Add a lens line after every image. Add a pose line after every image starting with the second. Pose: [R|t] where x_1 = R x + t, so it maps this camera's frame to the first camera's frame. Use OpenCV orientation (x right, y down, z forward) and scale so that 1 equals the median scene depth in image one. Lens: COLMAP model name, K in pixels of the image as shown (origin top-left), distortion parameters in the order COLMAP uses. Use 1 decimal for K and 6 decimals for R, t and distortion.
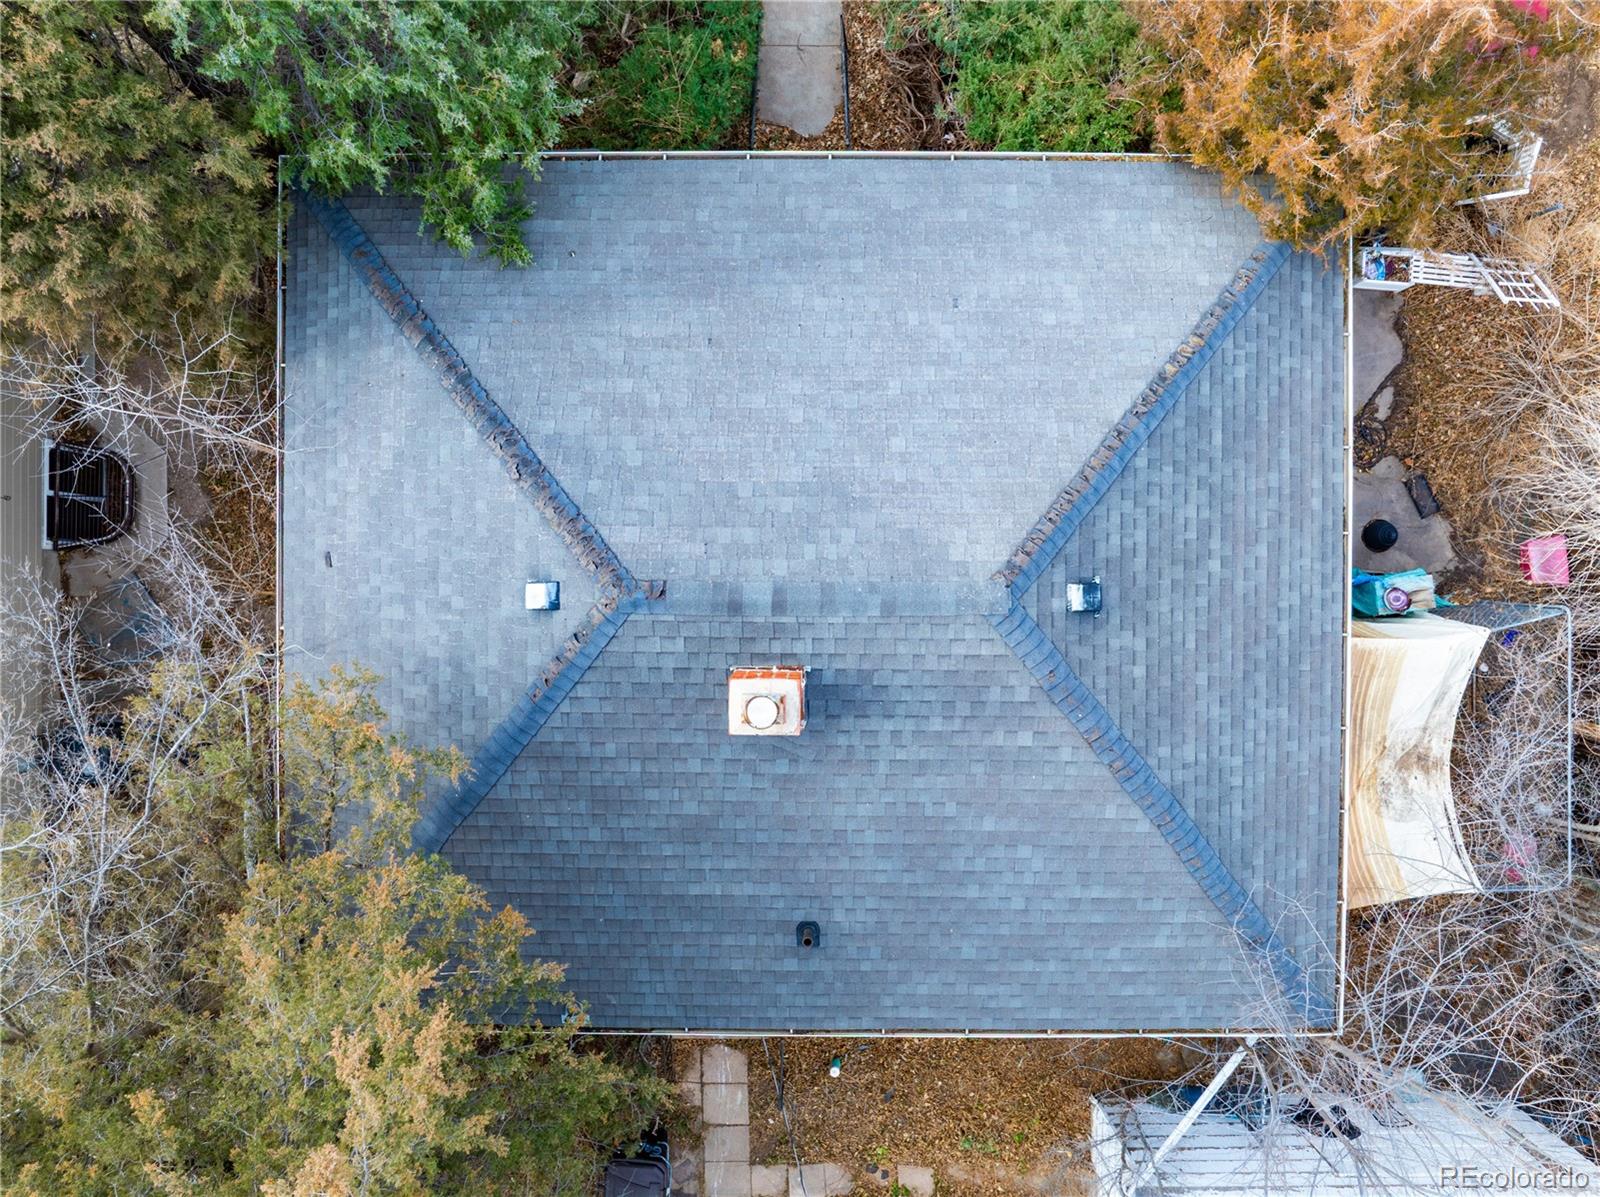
lens RADIAL K [[1137.0, 0, 803.8], [0, 1137.0, 605.3], [0, 0, 1]] dist [-0.027971, -0.000771]
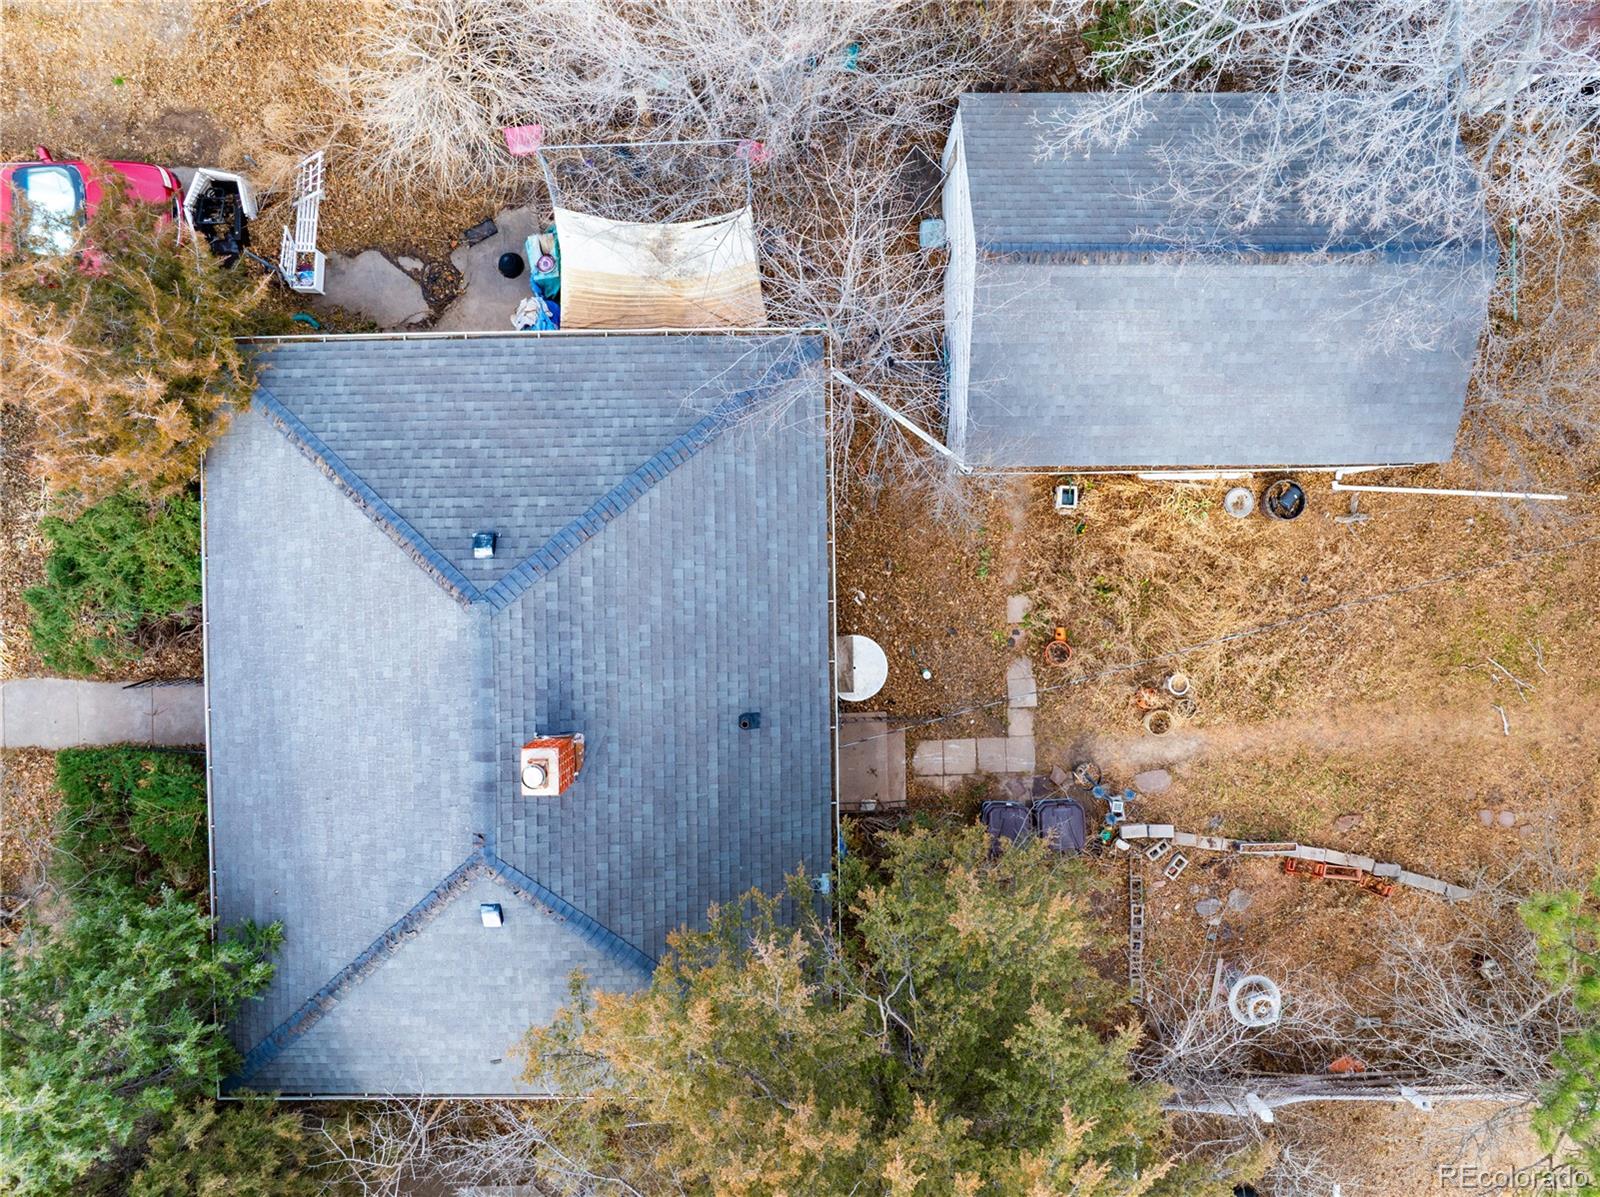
lens RADIAL K [[1137.0, 0, 803.8], [0, 1137.0, 605.3], [0, 0, 1]] dist [-0.027971, -0.000771]
pose [[-0.015331, -0.999852, -0.007756, 0.166444], [0.999798, -0.015229, -0.013096, 0.399381], [0.012976, -0.007955, 0.999884, -0.430460]]
